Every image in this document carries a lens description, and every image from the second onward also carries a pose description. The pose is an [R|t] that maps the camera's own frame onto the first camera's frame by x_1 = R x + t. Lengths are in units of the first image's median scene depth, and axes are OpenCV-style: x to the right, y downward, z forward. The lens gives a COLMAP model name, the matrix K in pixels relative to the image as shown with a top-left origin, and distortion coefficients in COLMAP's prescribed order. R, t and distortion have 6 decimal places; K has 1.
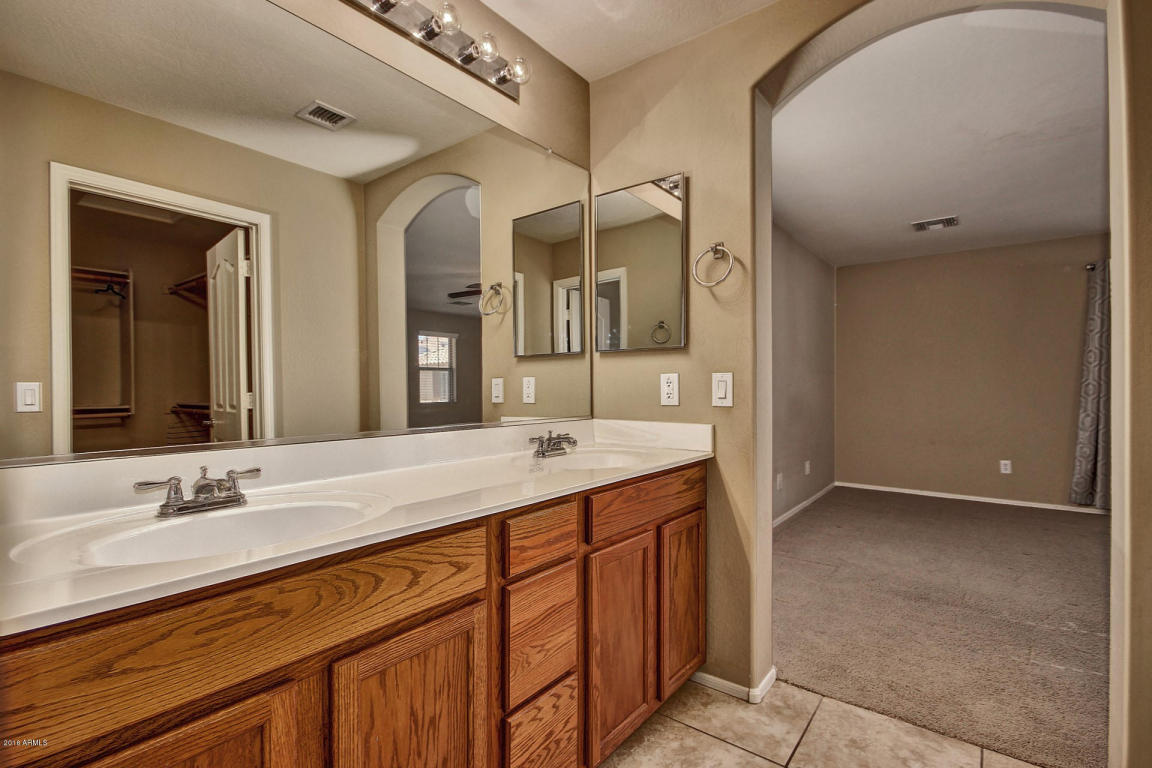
lens RADIAL K [[536.1, 0, 580.6], [0, 536.1, 389.1], [0, 0, 1]] dist [0.001154, -0.000598]
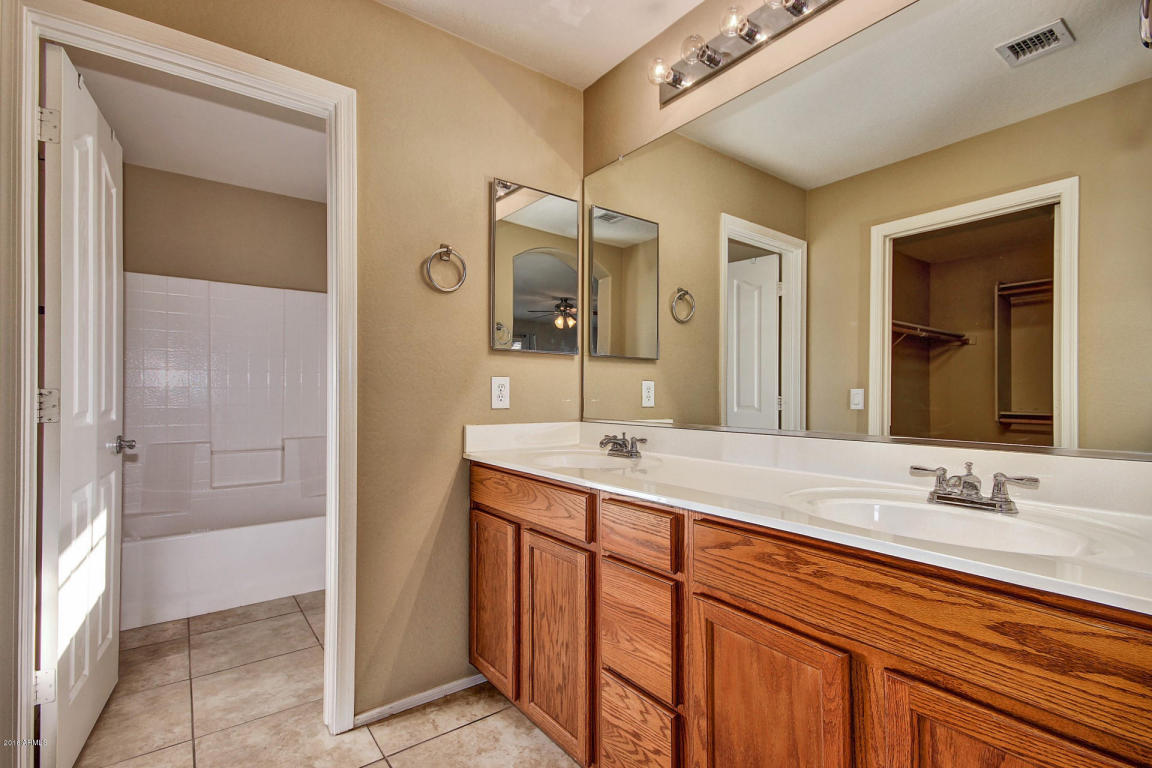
lens RADIAL K [[499.4, 0, 579.3], [0, 499.4, 351.1], [0, 0, 1]] dist [0.000576, -0.000055]
pose [[-0.230534, -0.068026, -0.970683, 0.854823], [0.003794, 0.997483, -0.070805, -0.011295], [0.973057, -0.020006, -0.229696, 1.034273]]
